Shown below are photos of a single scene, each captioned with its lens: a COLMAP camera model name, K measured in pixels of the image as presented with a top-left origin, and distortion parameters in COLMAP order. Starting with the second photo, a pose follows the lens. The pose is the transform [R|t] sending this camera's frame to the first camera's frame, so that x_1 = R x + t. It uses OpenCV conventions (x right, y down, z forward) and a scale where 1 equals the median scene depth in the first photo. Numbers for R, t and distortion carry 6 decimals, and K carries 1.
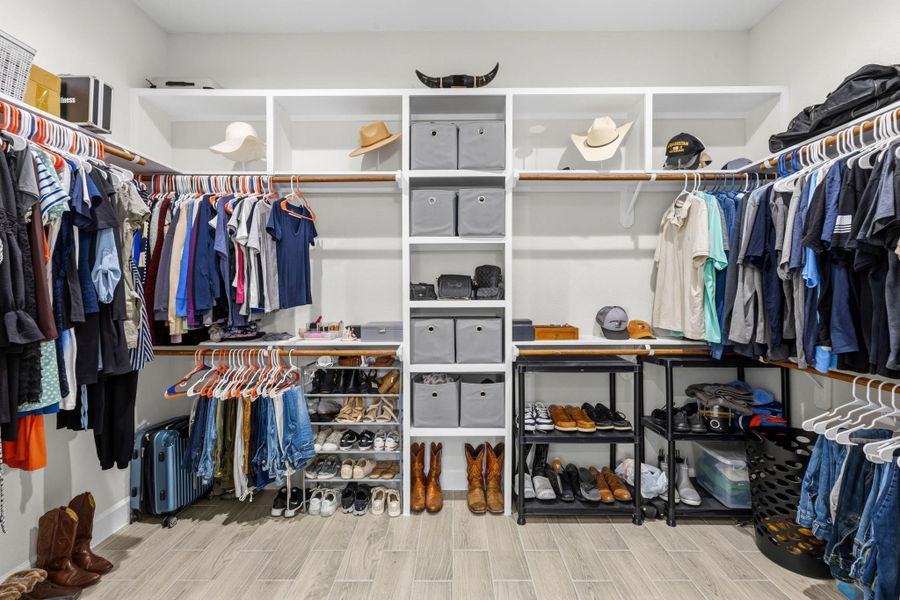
lens RADIAL K [[385.5, 0, 451.6], [0, 385.5, 292.1], [0, 0, 1]] dist [0.004221, 0.000340]
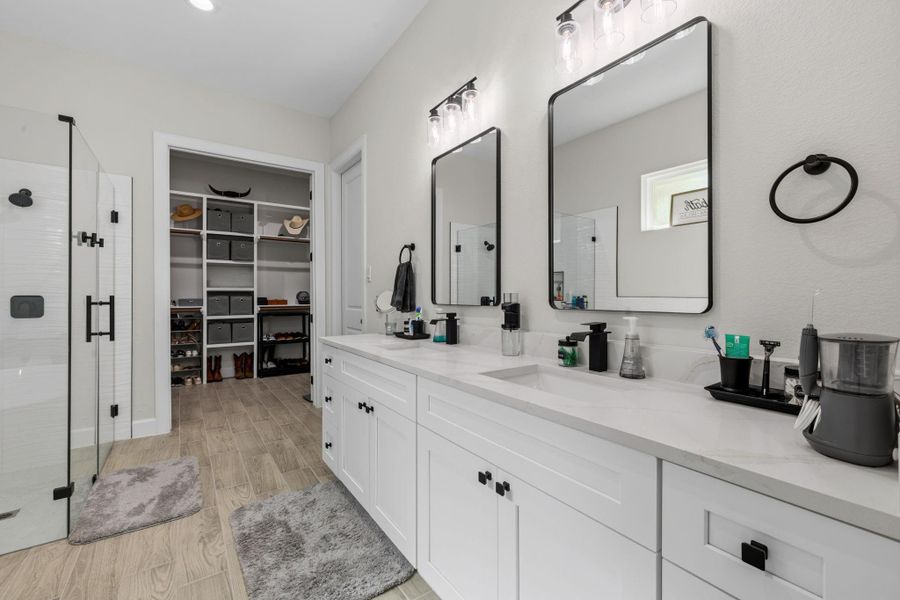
lens RADIAL K [[385.5, 0, 451.6], [0, 385.5, 292.1], [0, 0, 1]] dist [0.004221, 0.000340]
pose [[0.815502, -0.000017, 0.578755, -0.244503], [0.005207, 0.999960, -0.007309, 0.070433], [-0.578731, 0.008974, 0.815469, -1.647223]]
